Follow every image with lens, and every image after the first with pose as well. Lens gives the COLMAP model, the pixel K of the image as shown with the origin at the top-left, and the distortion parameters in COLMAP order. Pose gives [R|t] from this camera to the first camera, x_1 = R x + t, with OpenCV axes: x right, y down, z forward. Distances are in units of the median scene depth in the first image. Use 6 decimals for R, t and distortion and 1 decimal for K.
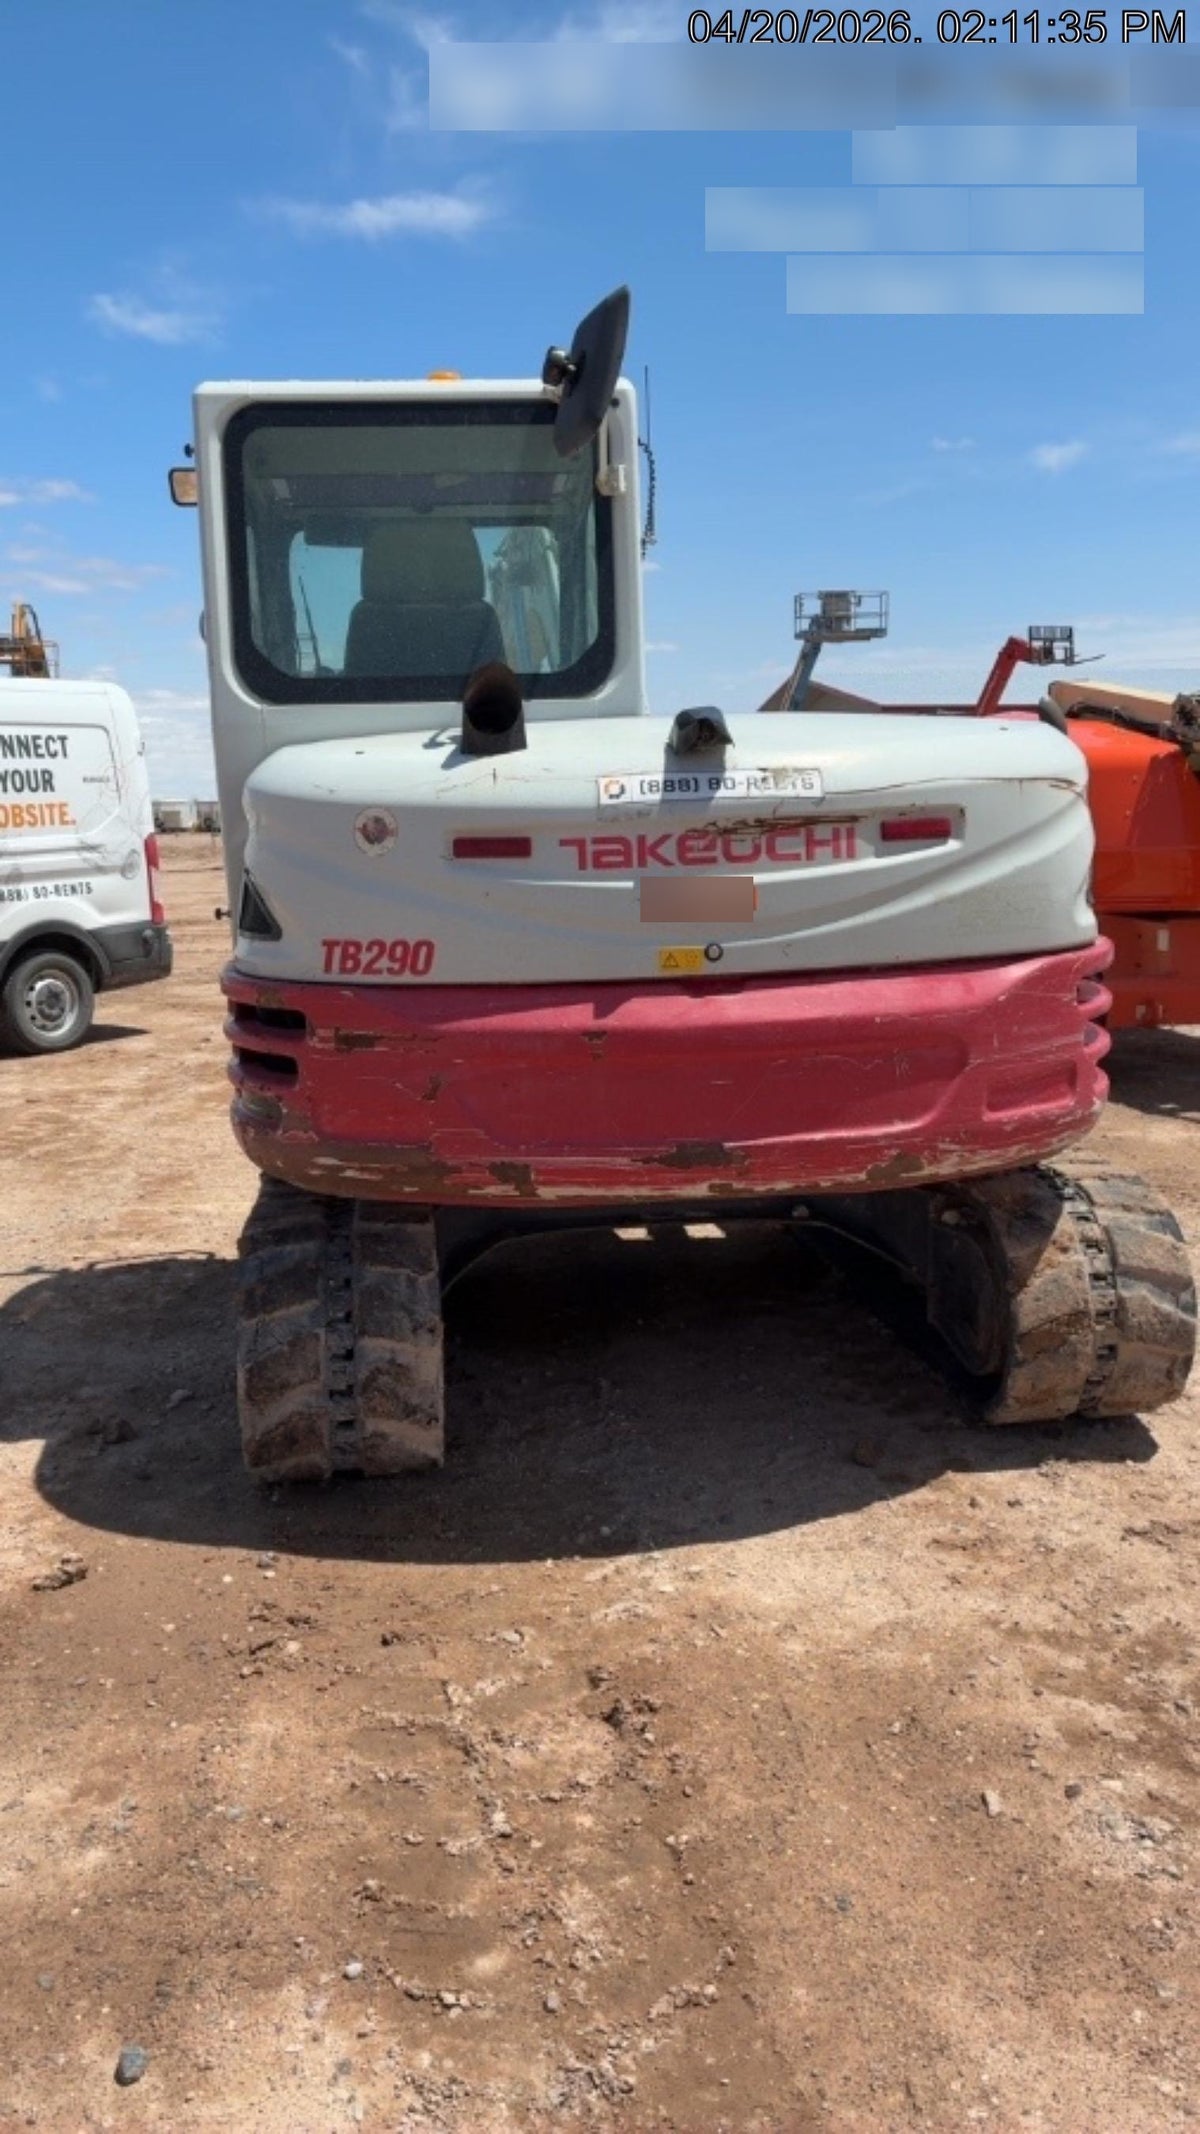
lens RADIAL K [[1568.7, 0, 585.7], [0, 1568.7, 1107.0], [0, 0, 1]] dist [0.019182, 0.000647]
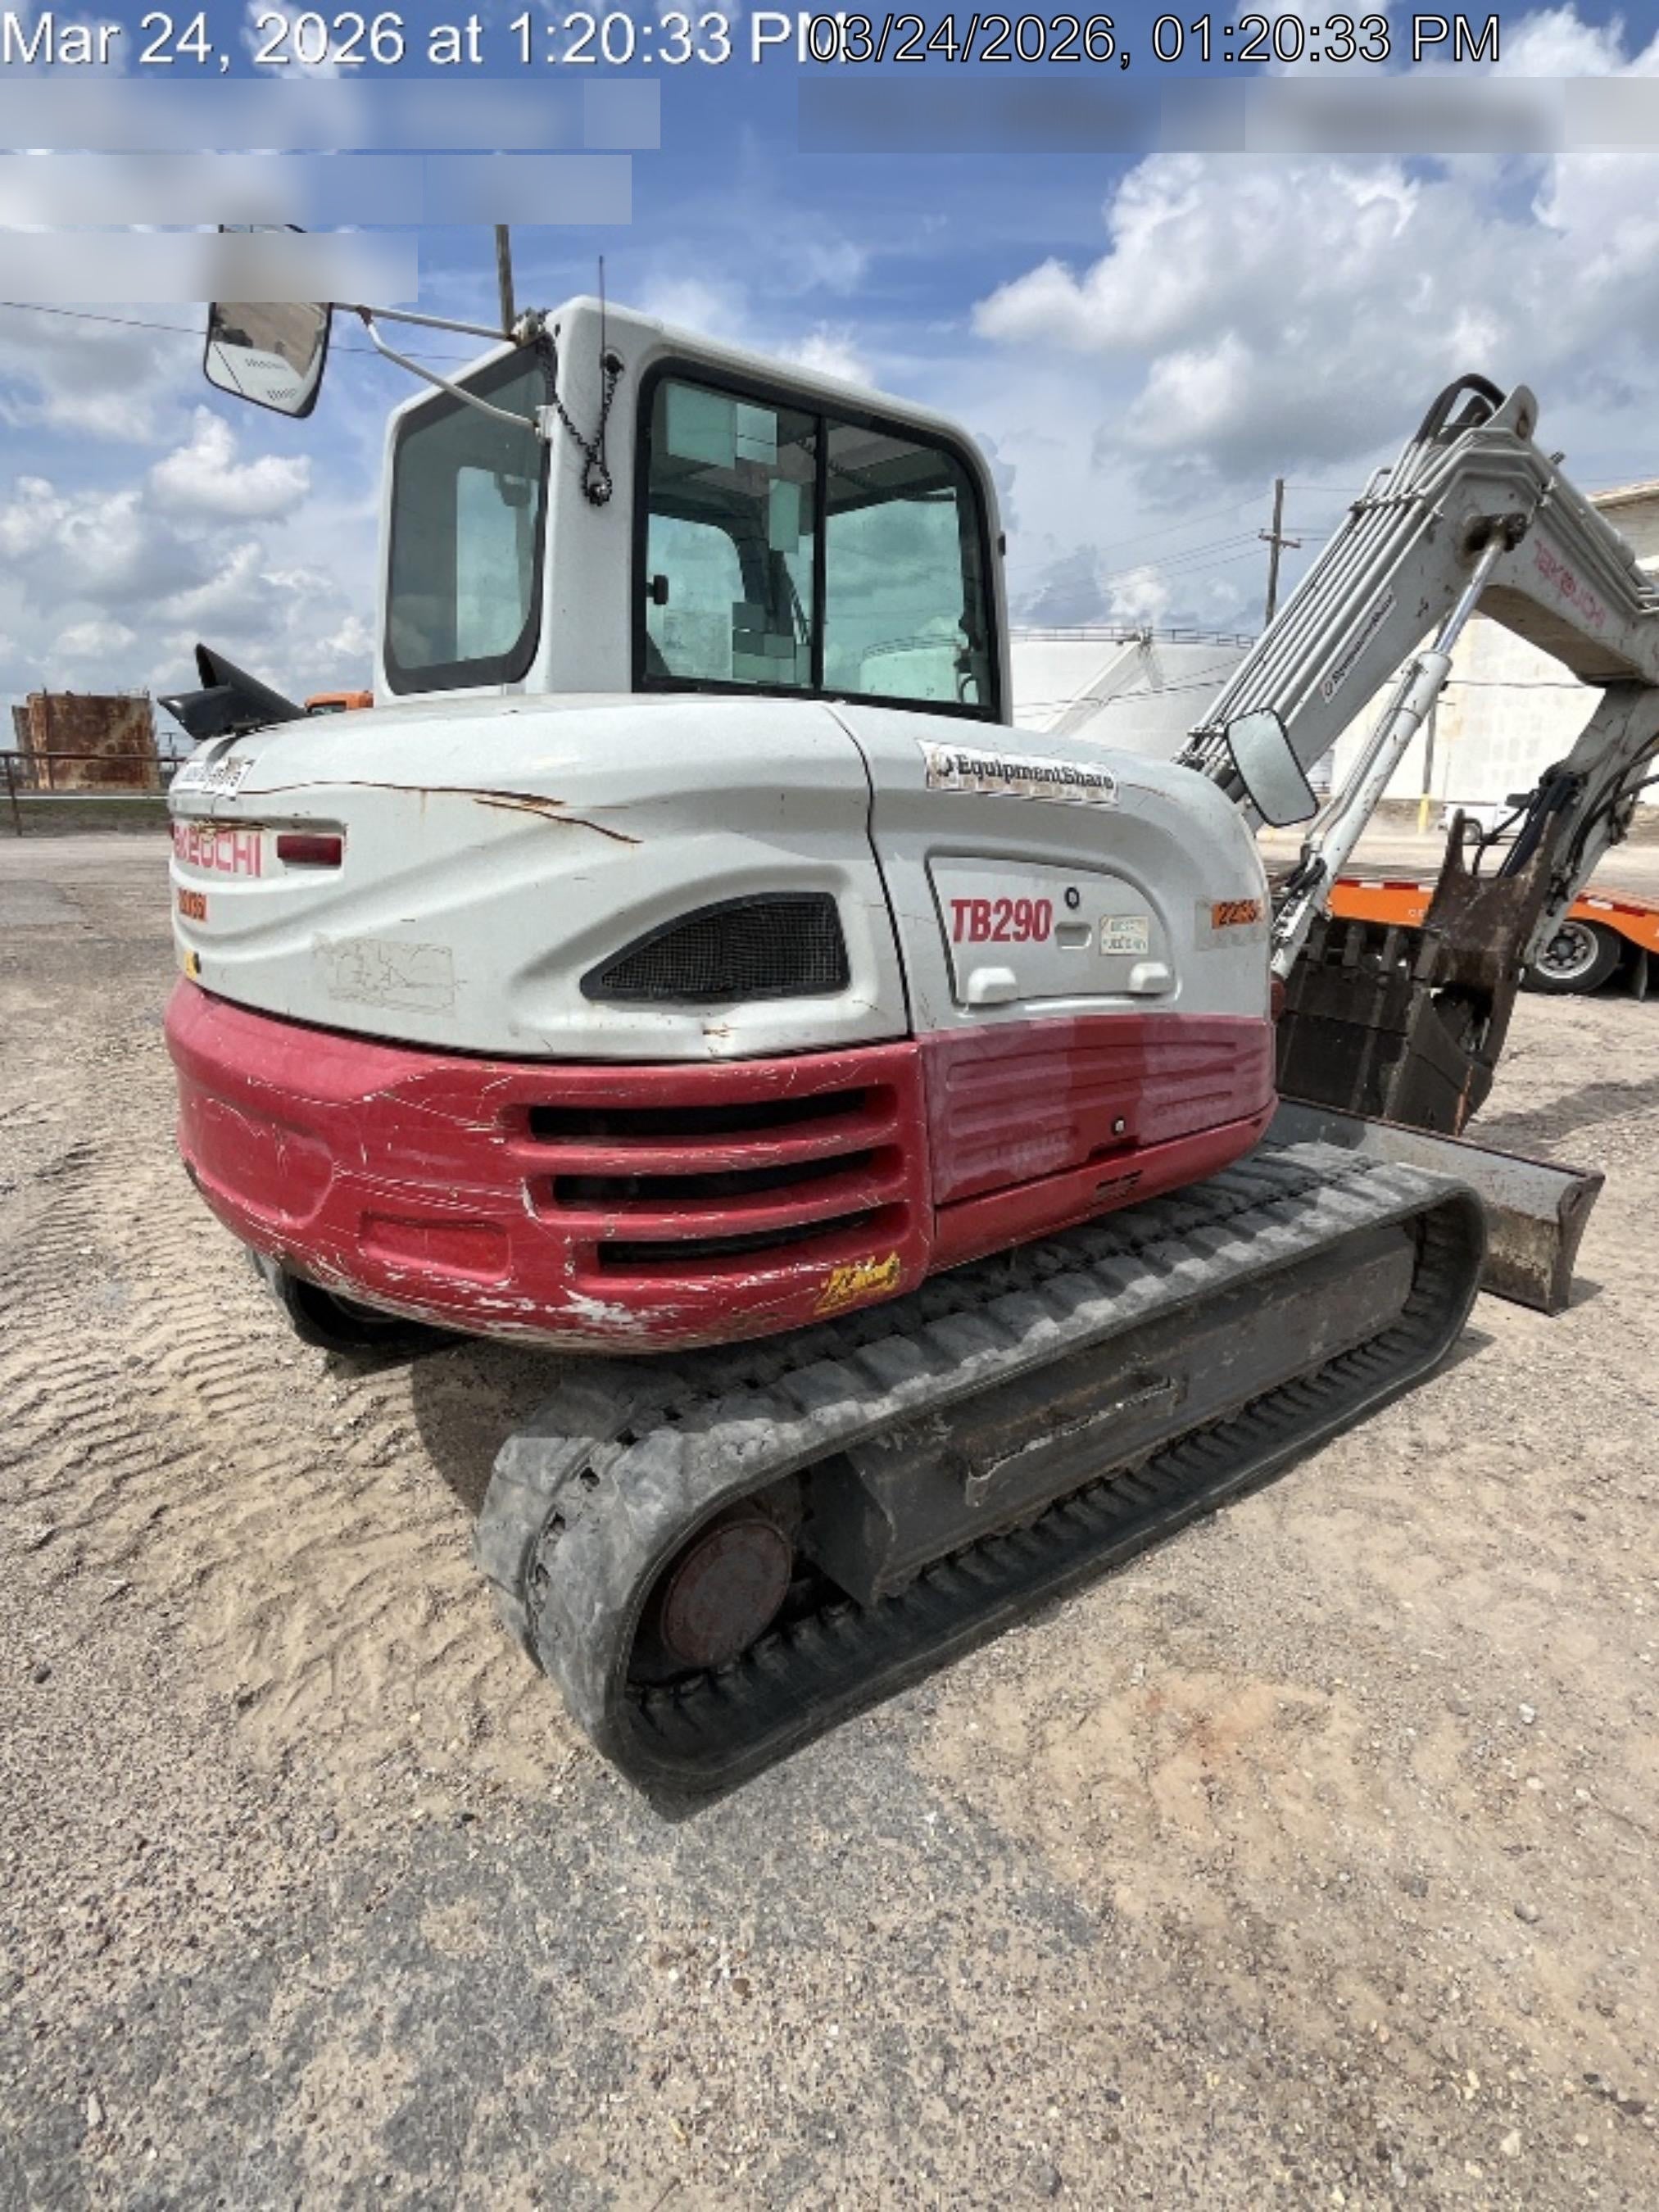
lens RADIAL K [[1181.5, 0, 831.0], [0, 1181.5, 1087.3], [0, 0, 1]] dist [-0.002446, 0.000679]
pose [[0.562842, 0.247616, -0.788603, 0.781466], [-0.206789, 0.965917, 0.155702, -0.199247], [0.800279, 0.075438, 0.594863, 0.856430]]
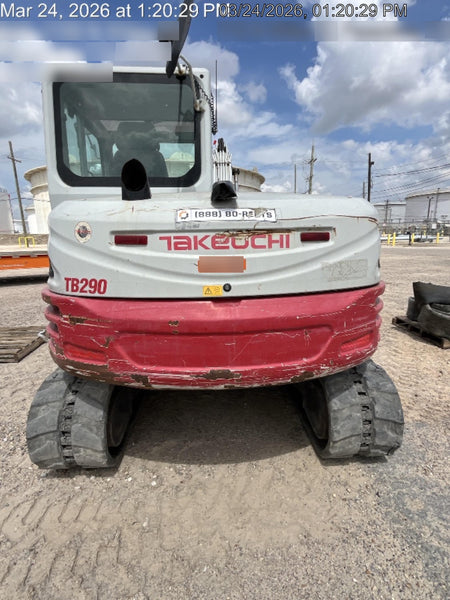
lens RADIAL K [[320.5, 0, 225.4], [0, 320.5, 294.9], [0, 0, 1]] dist [-0.002446, 0.000679]
pose [[0.999744, 0.022109, -0.004738, 0.080051], [-0.022165, 0.999681, -0.012122, -0.080661], [0.004468, 0.012224, 0.999915, 0.522861]]
